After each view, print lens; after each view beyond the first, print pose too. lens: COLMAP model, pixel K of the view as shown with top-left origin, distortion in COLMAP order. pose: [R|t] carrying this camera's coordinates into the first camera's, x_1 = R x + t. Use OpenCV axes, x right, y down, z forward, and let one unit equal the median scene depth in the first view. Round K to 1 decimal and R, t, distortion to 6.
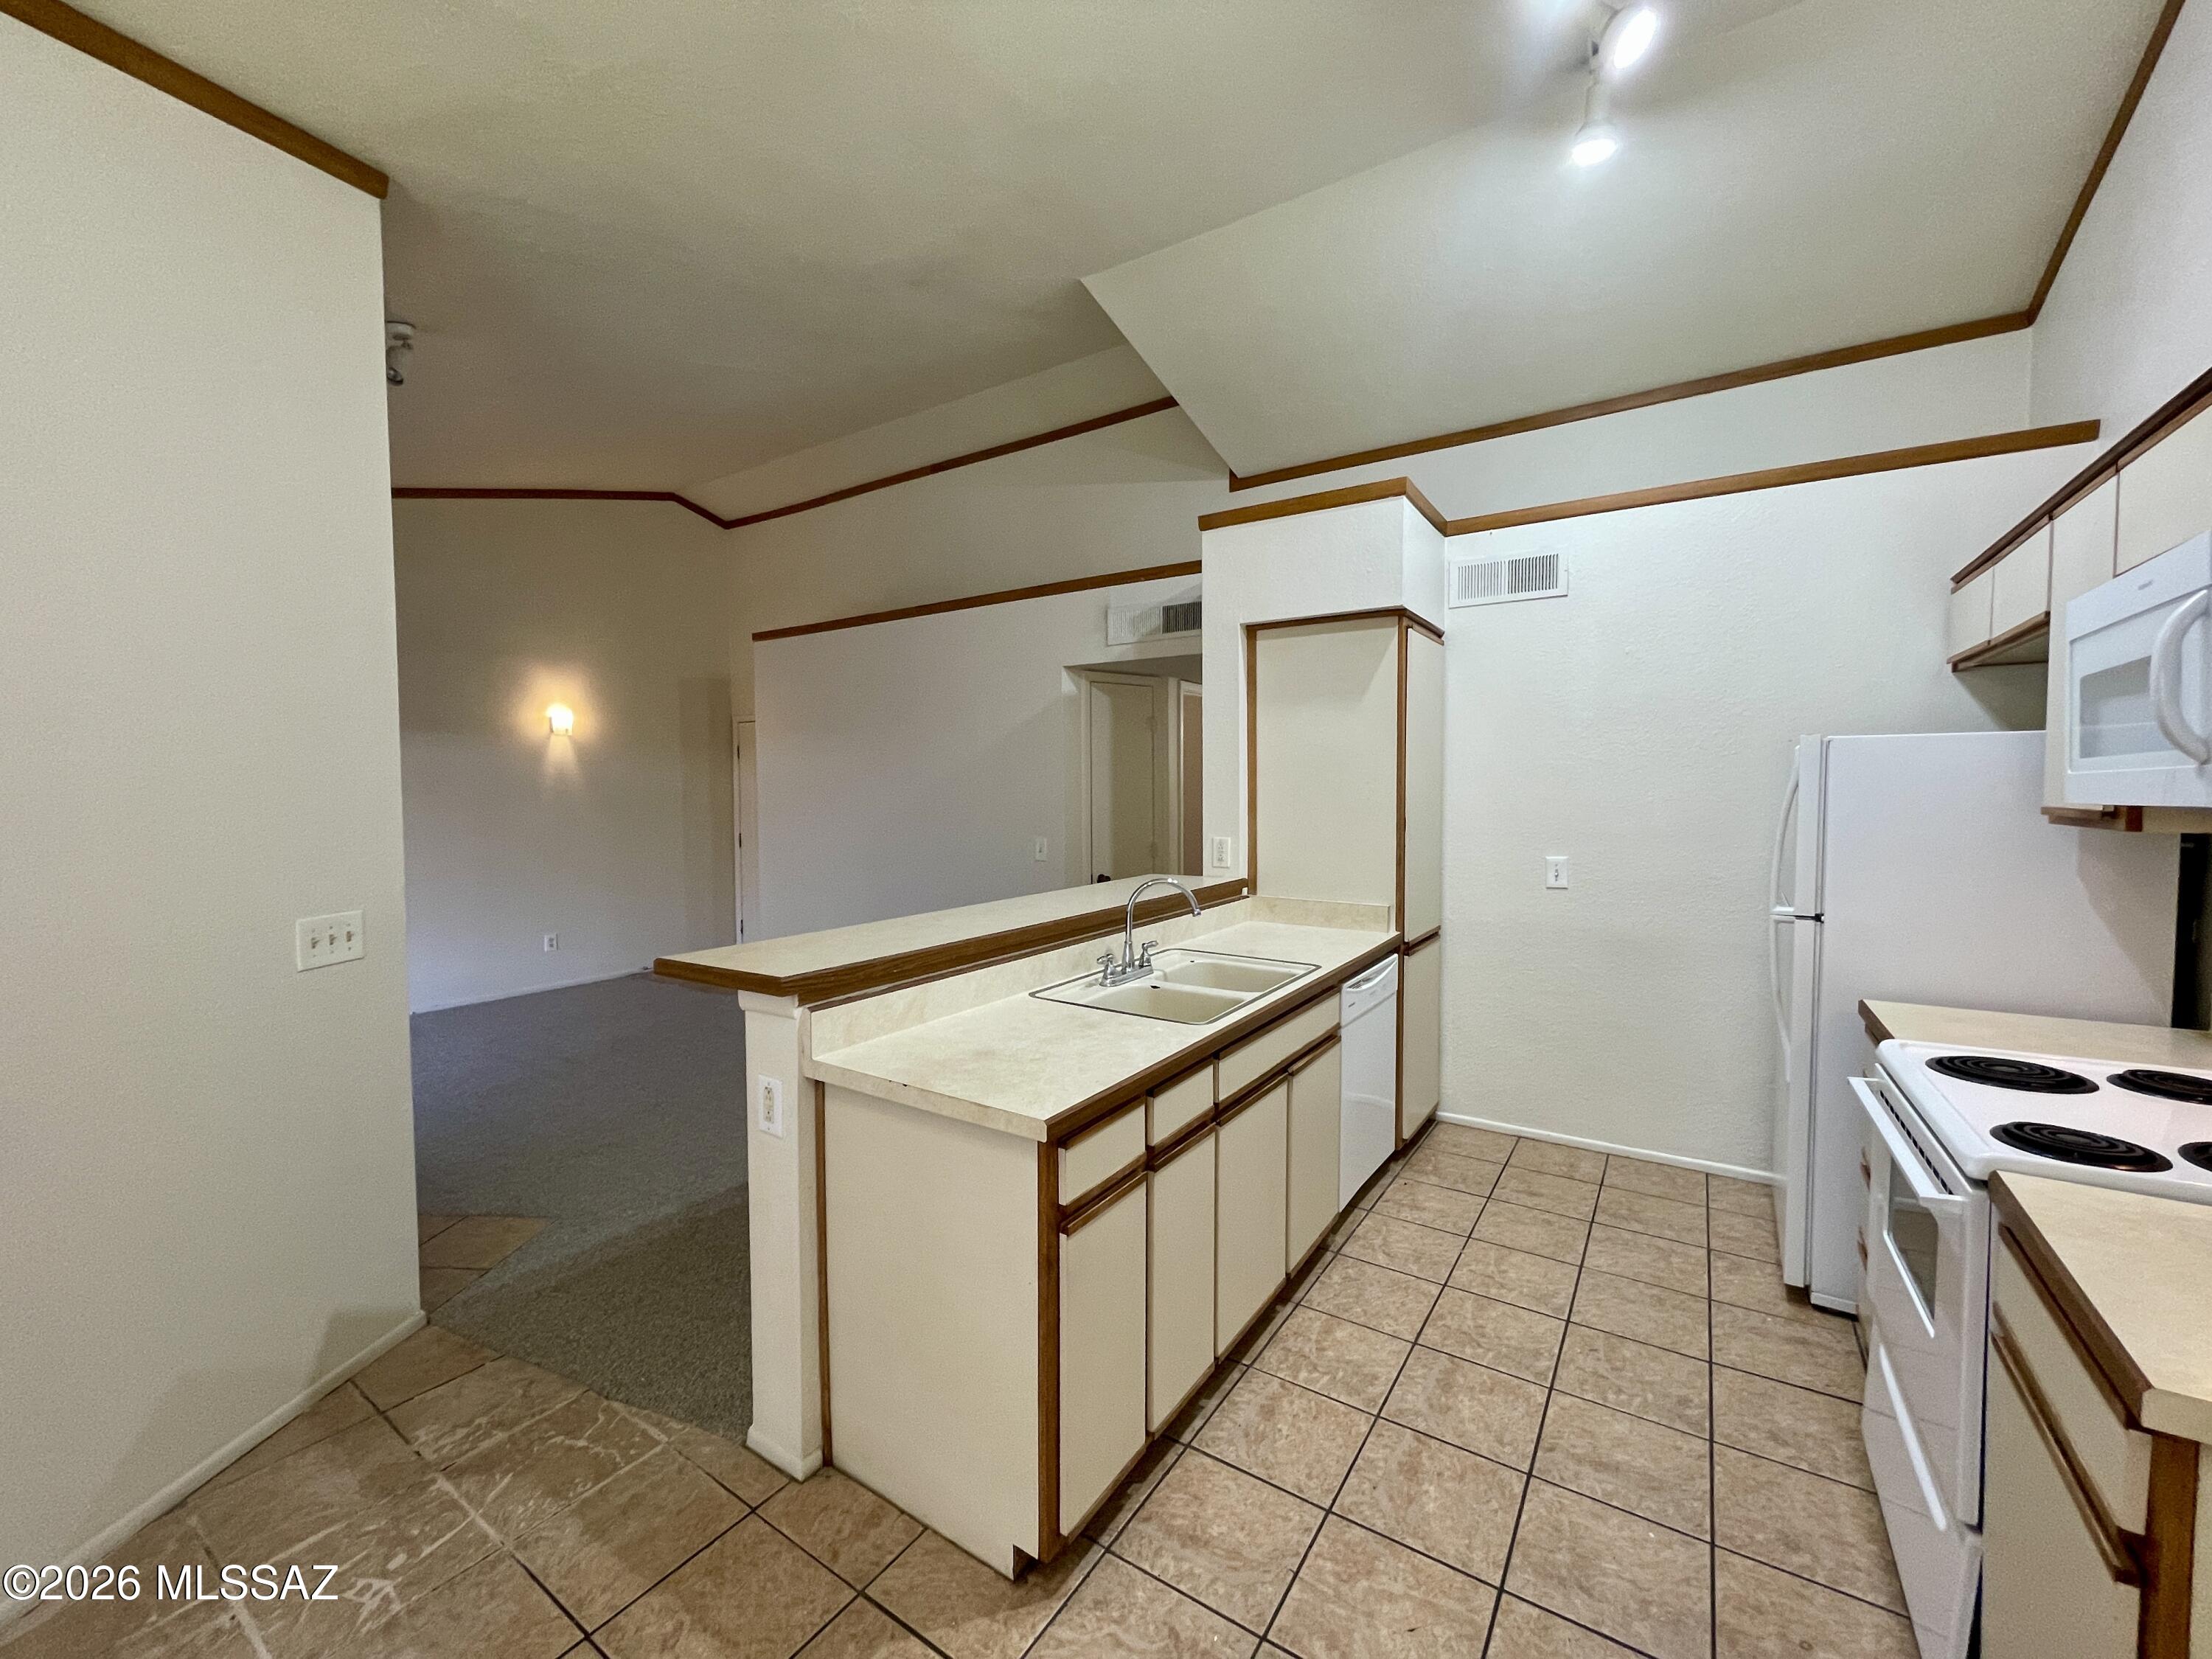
lens RADIAL K [[892.2, 0, 1109.4], [0, 892.2, 827.7], [0, 0, 1]] dist [-0.003097, 0.000317]
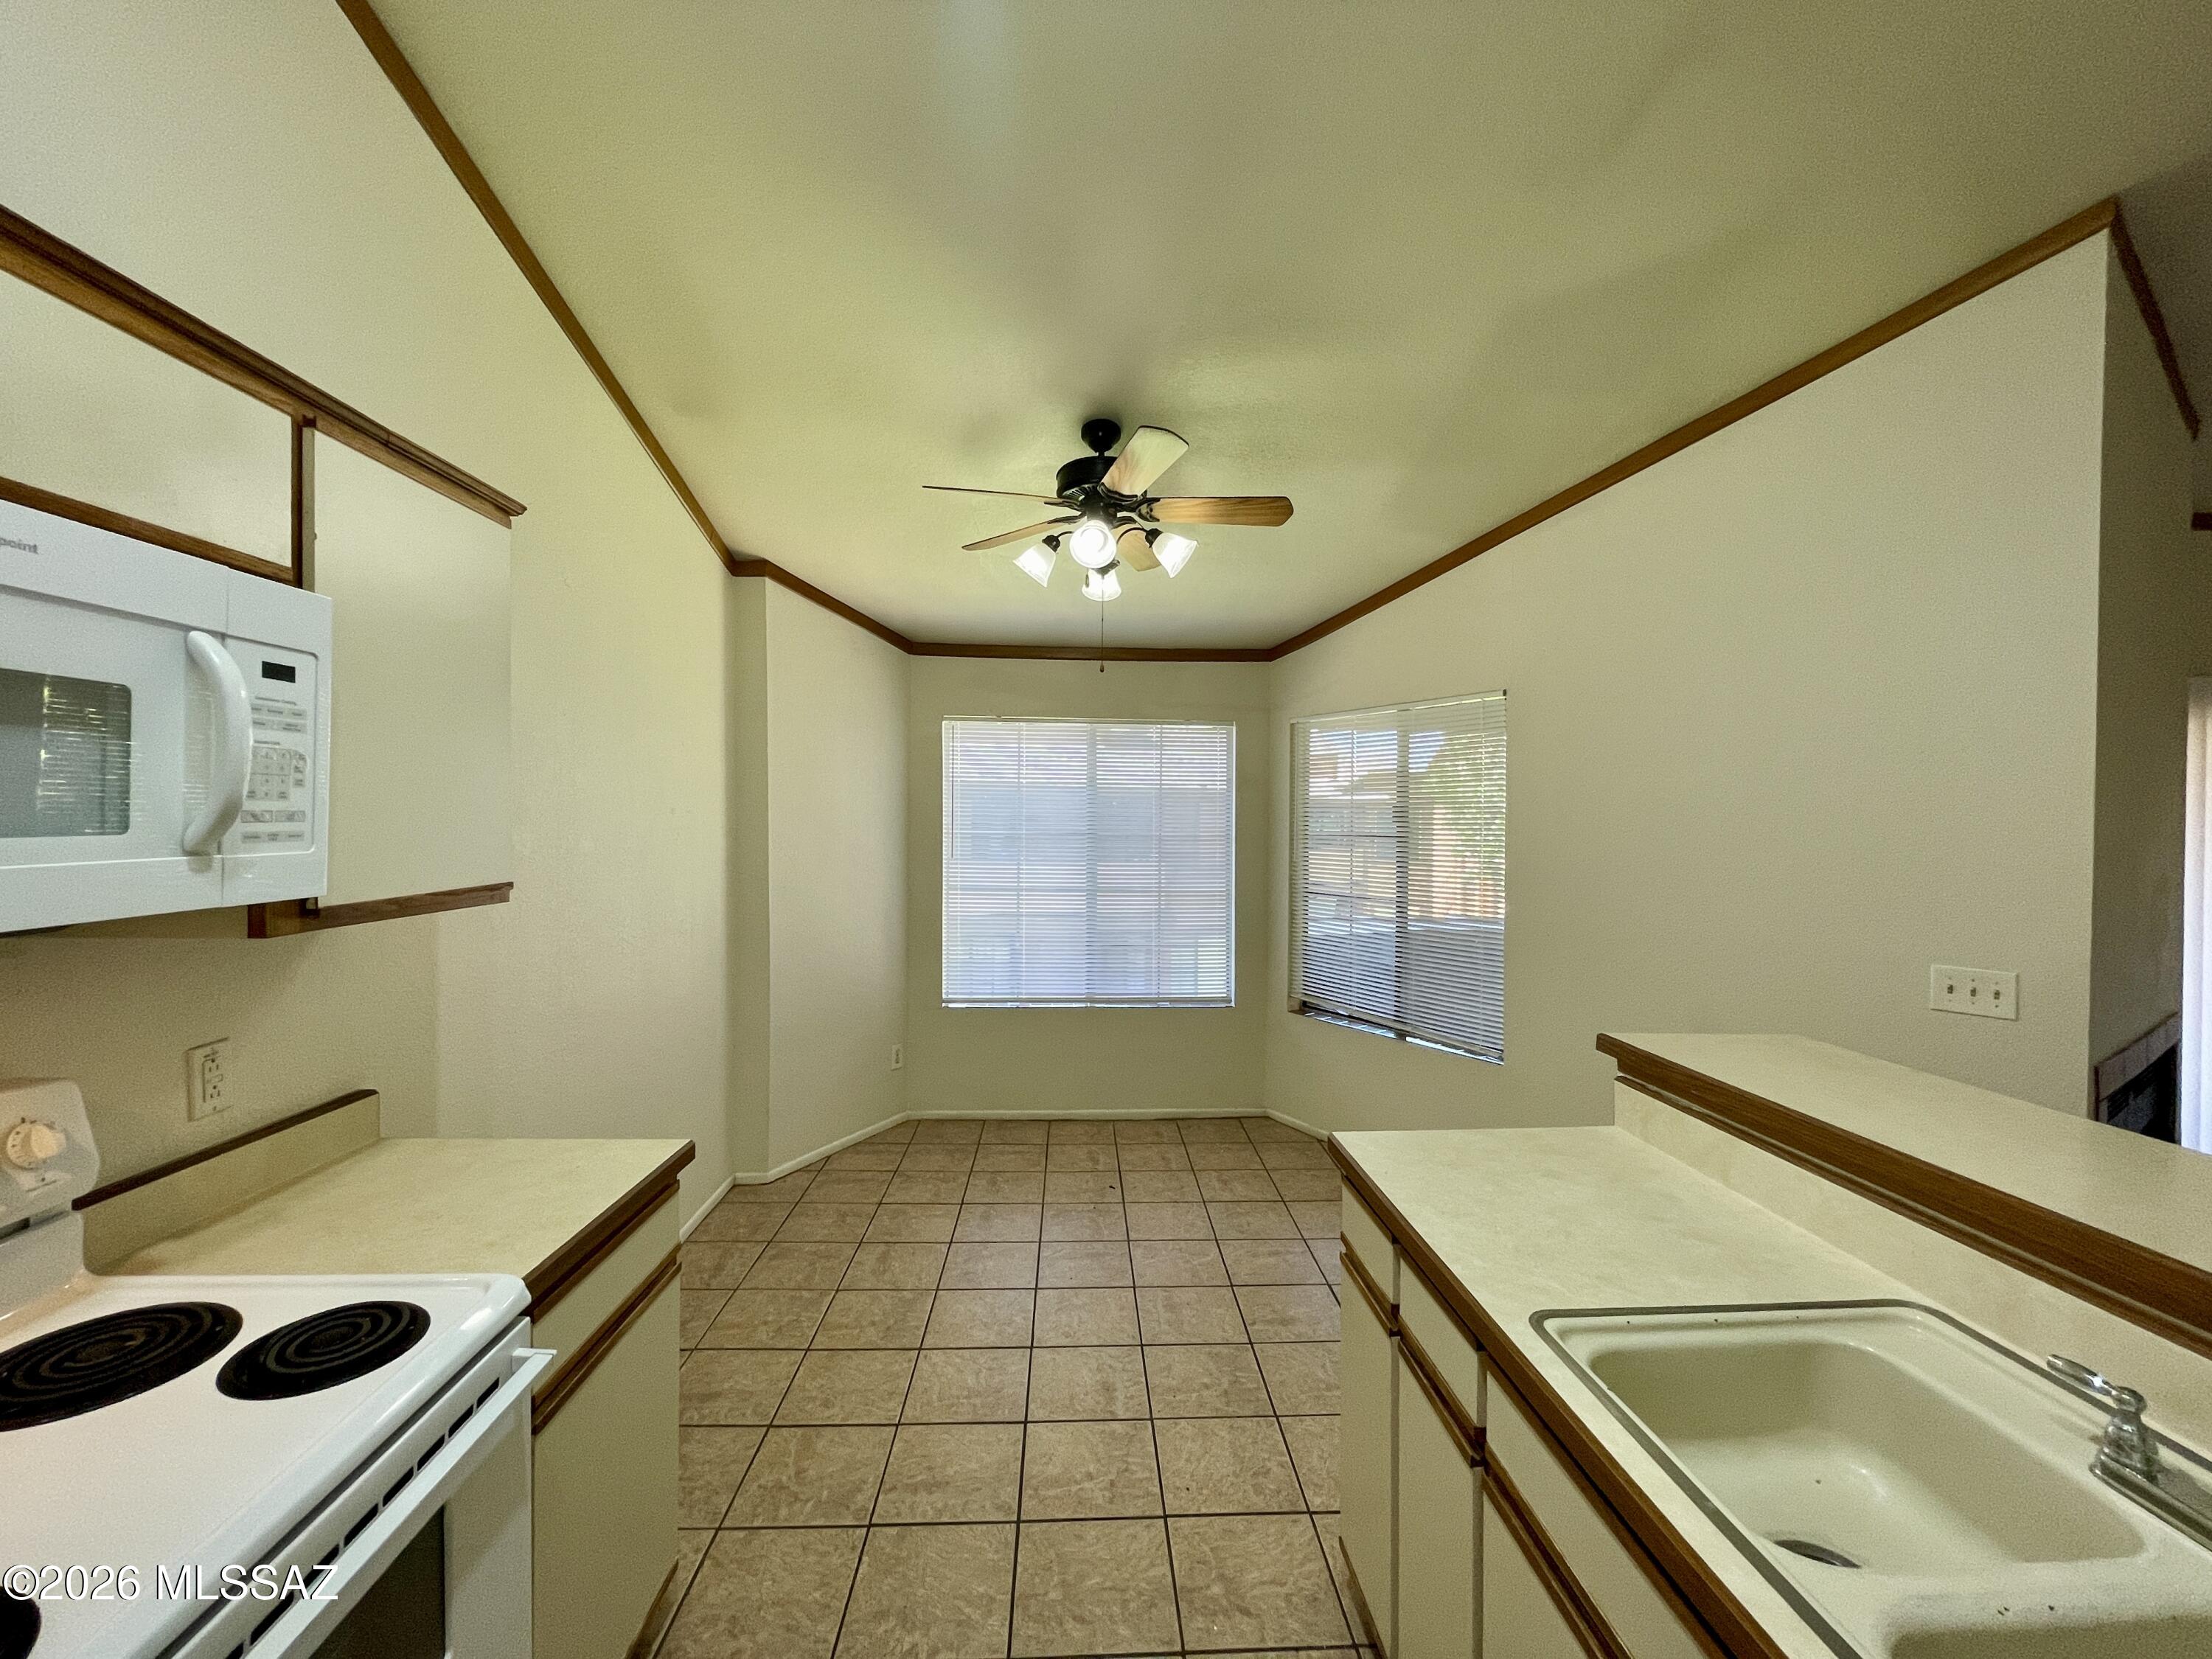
lens RADIAL K [[892.2, 0, 1109.4], [0, 892.2, 827.7], [0, 0, 1]] dist [-0.003097, 0.000317]
pose [[-0.806493, 0.001878, -0.591240, 0.564479], [-0.029875, 0.998588, 0.043924, -0.082666], [0.590488, 0.053088, -0.805298, 1.130863]]
